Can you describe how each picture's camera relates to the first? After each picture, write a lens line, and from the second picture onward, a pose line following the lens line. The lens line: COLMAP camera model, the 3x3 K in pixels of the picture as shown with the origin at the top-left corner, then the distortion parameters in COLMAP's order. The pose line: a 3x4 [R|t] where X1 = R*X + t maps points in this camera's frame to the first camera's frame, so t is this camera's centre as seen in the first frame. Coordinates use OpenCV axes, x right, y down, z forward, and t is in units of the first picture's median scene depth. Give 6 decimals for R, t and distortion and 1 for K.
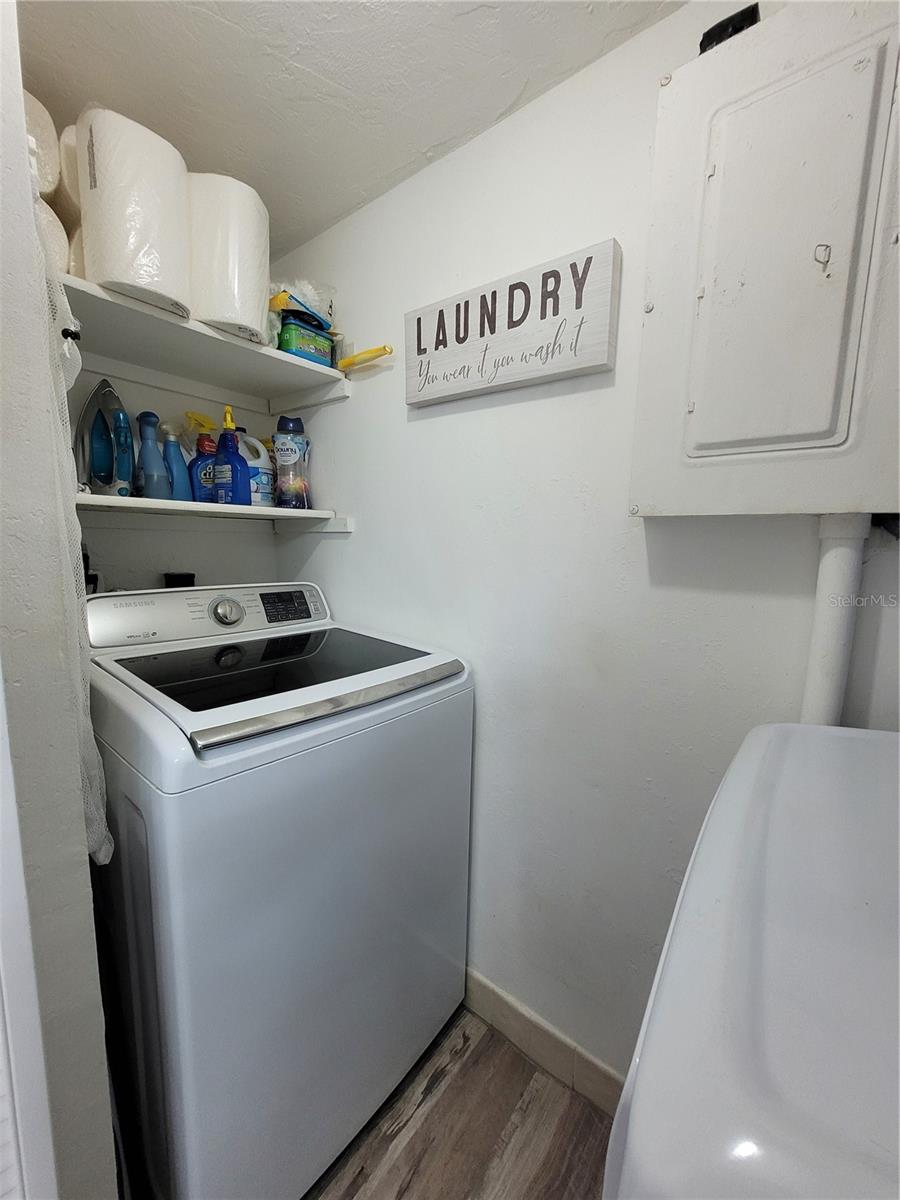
lens RADIAL K [[466.6, 0, 450.4], [0, 466.6, 604.2], [0, 0, 1]] dist [-0.000899, -0.000059]
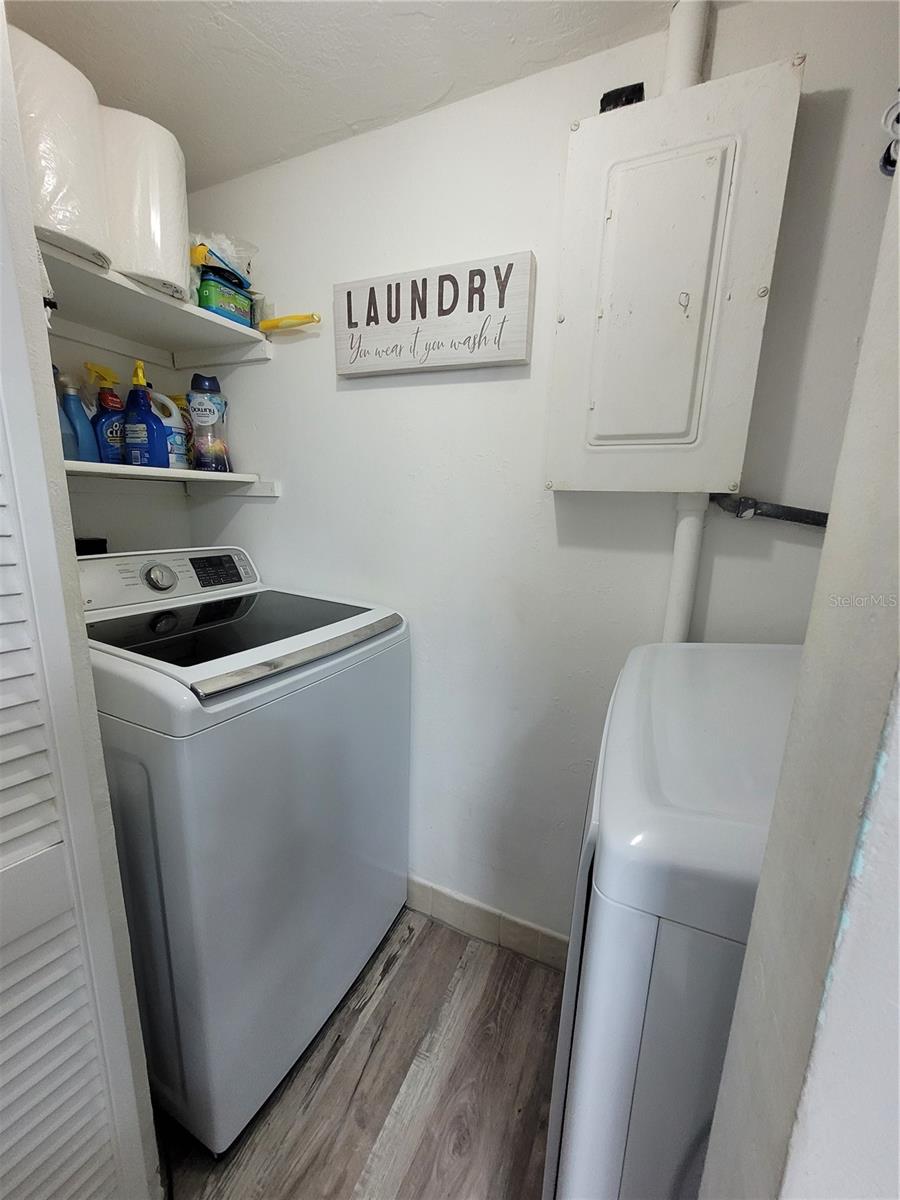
lens RADIAL K [[466.6, 0, 450.4], [0, 466.6, 604.2], [0, 0, 1]] dist [-0.000899, -0.000059]
pose [[0.971511, -0.041964, 0.233252, -0.125645], [0.022699, 0.996150, 0.084674, 0.003544], [-0.235907, -0.076967, 0.968723, -0.130319]]
